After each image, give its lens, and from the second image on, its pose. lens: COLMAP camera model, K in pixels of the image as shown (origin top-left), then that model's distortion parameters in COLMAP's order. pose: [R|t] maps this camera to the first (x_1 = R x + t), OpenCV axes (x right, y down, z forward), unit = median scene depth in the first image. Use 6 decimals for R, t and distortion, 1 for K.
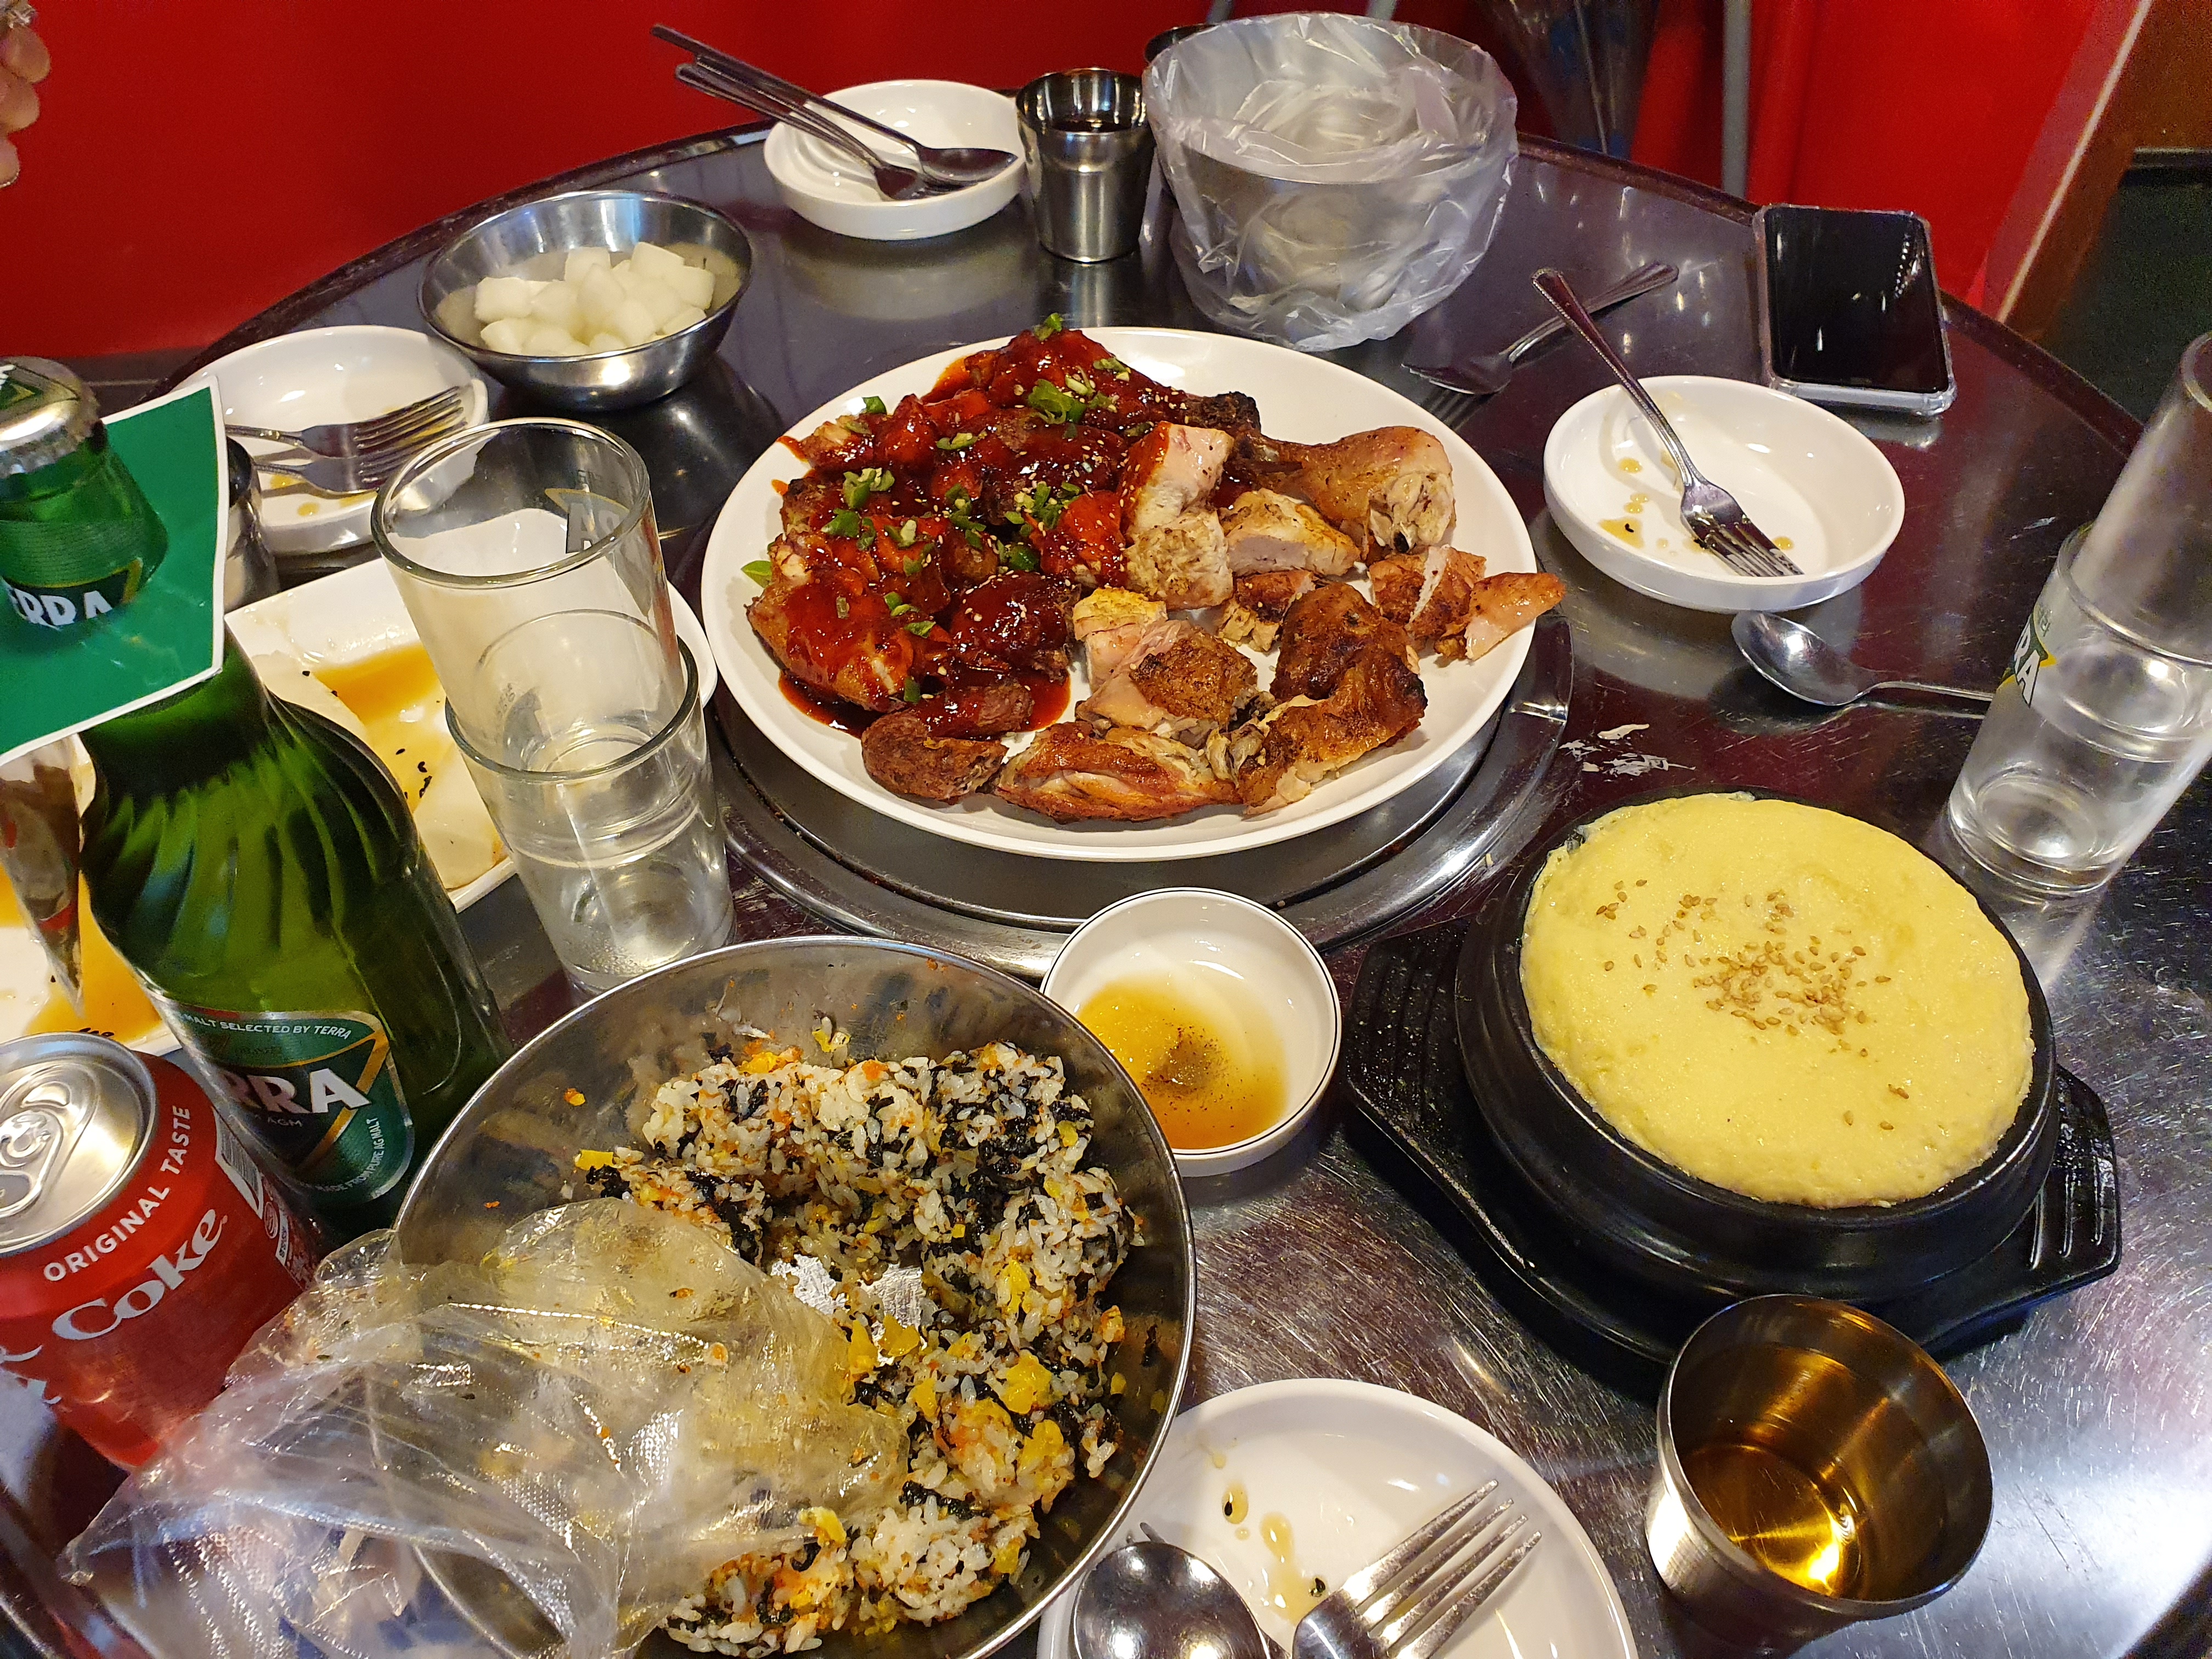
lens RADIAL K [[1643.3, 0, 1101.4], [0, 1643.3, 838.4], [0, 0, 1]] dist [-0.048662, -0.017380]
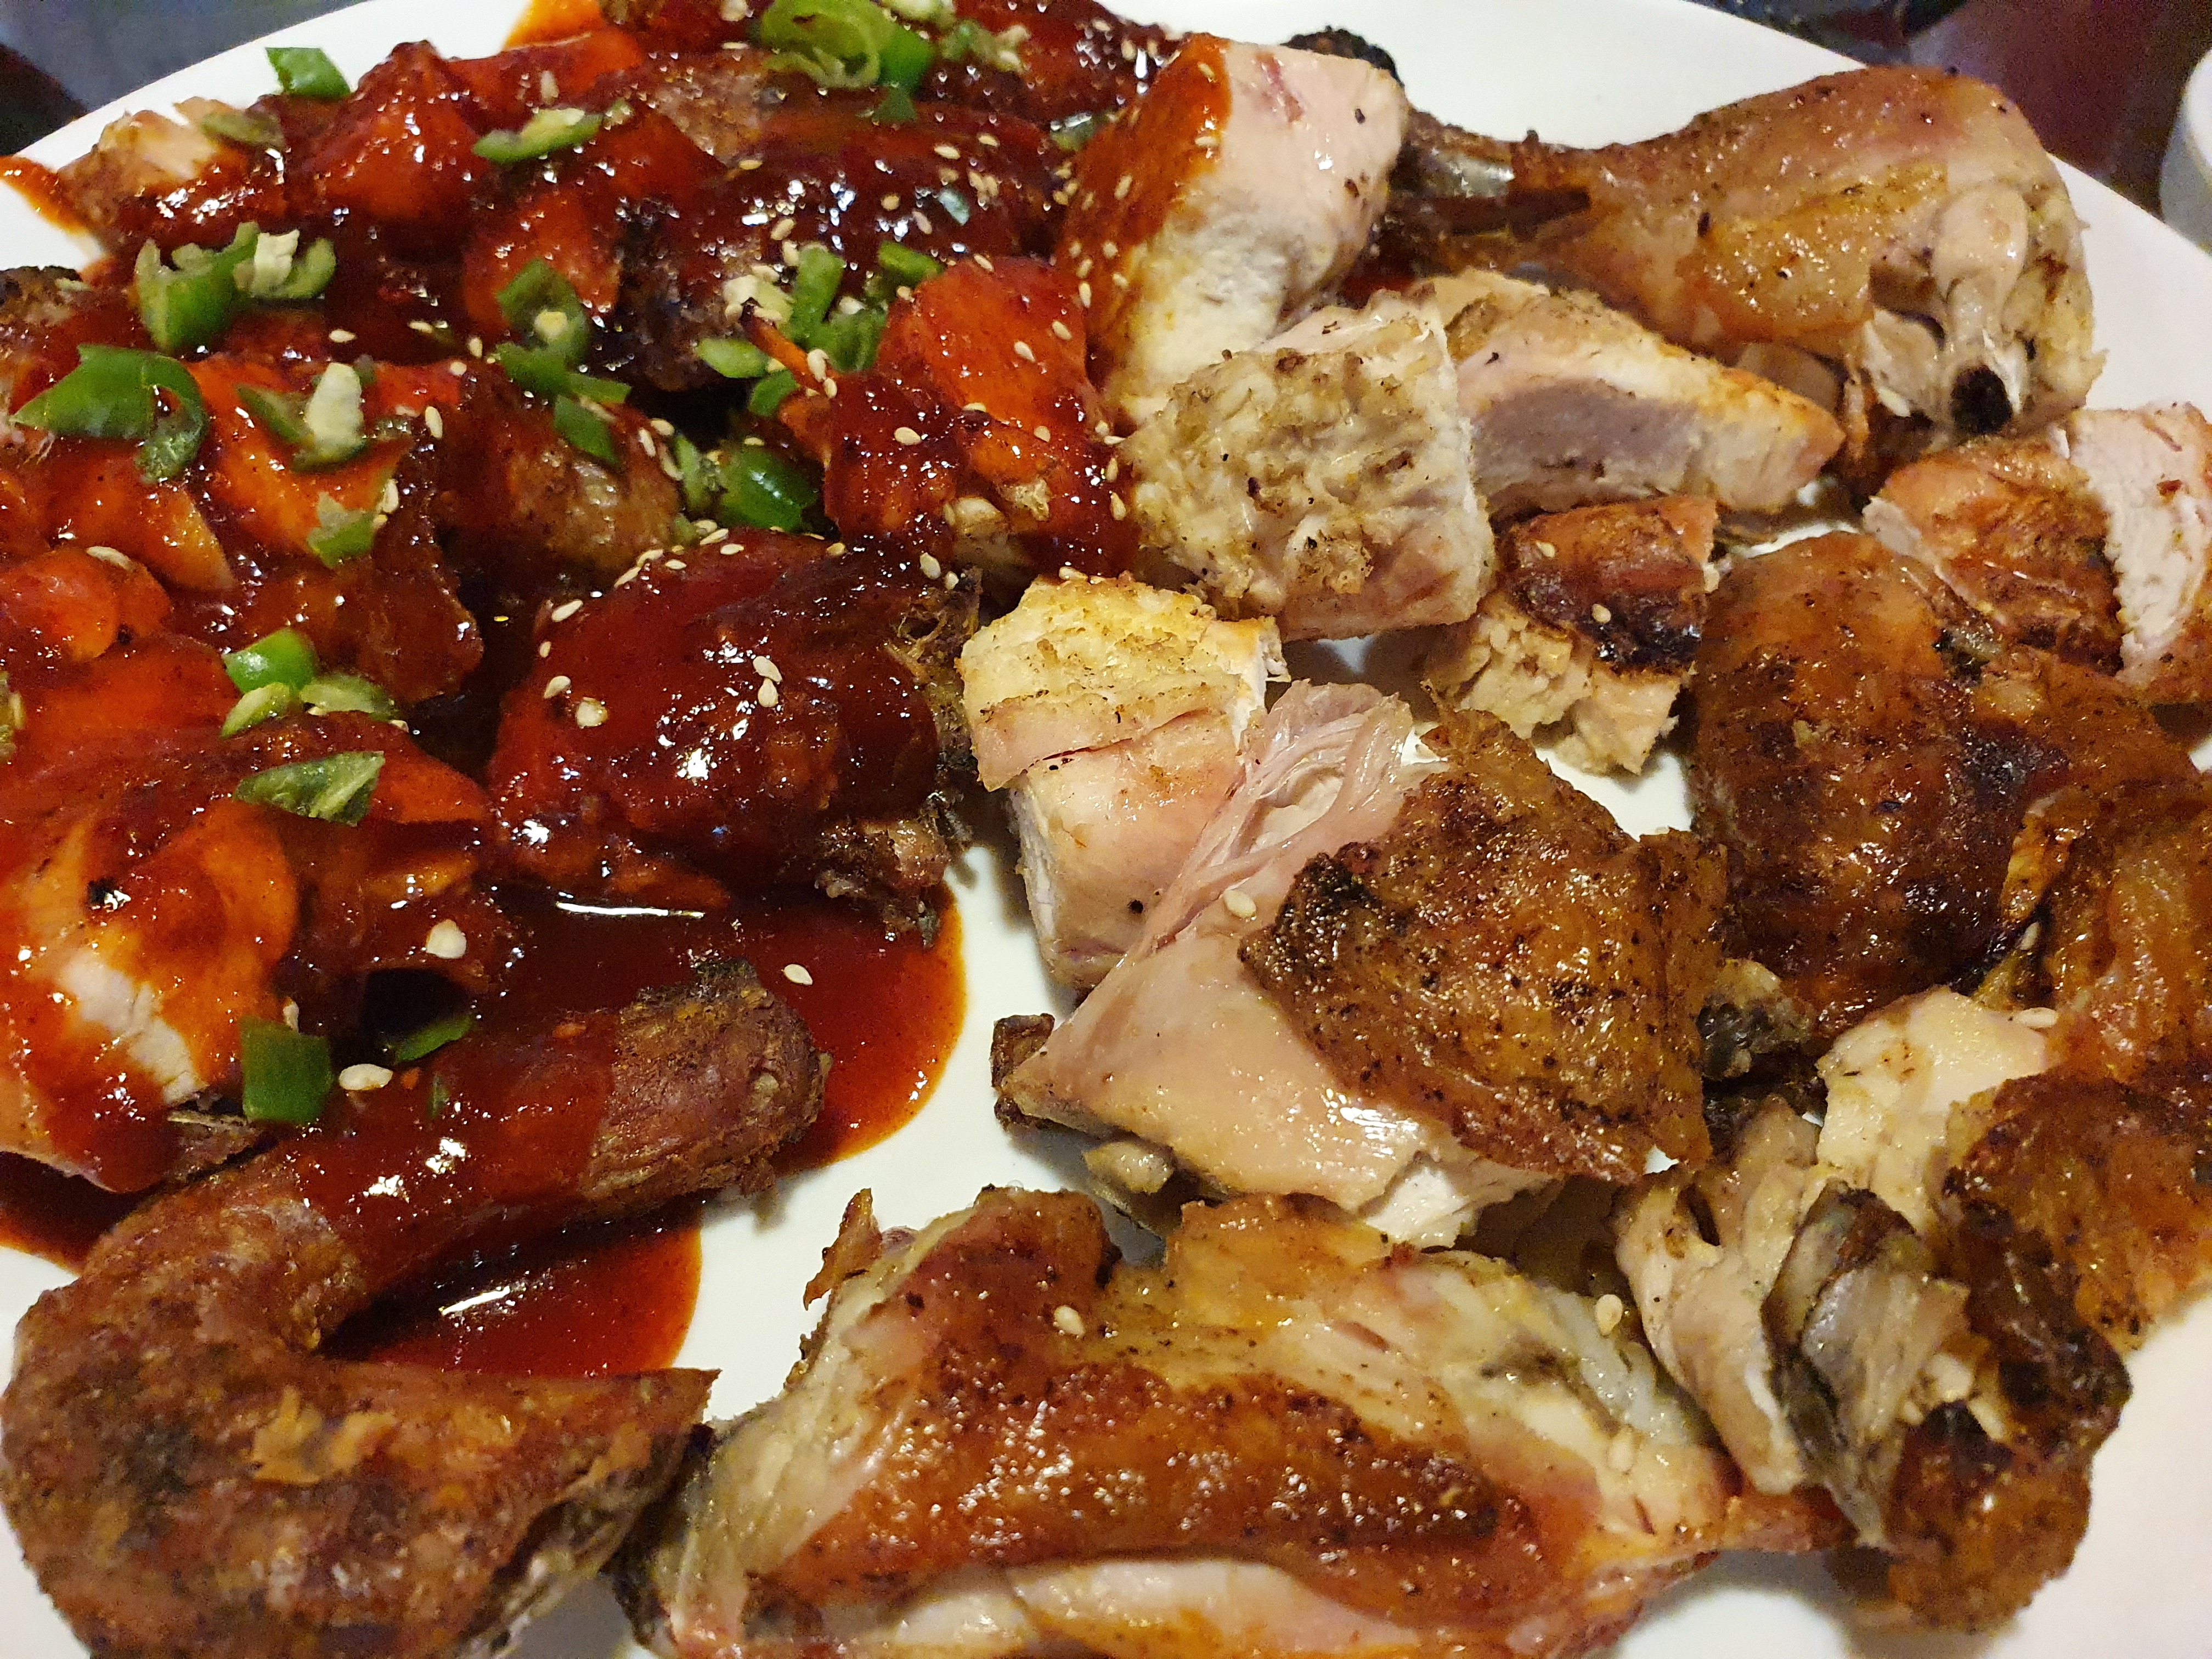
lens RADIAL K [[1643.3, 0, 1114.2], [0, 1643.3, 833.4], [0, 0, 1]] dist [-0.048662, -0.017380]
pose [[0.990861, -0.059765, 0.120924, -0.025308], [0.059349, 0.998212, 0.007035, -0.111133], [-0.121128, 0.000206, 0.992637, 0.723825]]
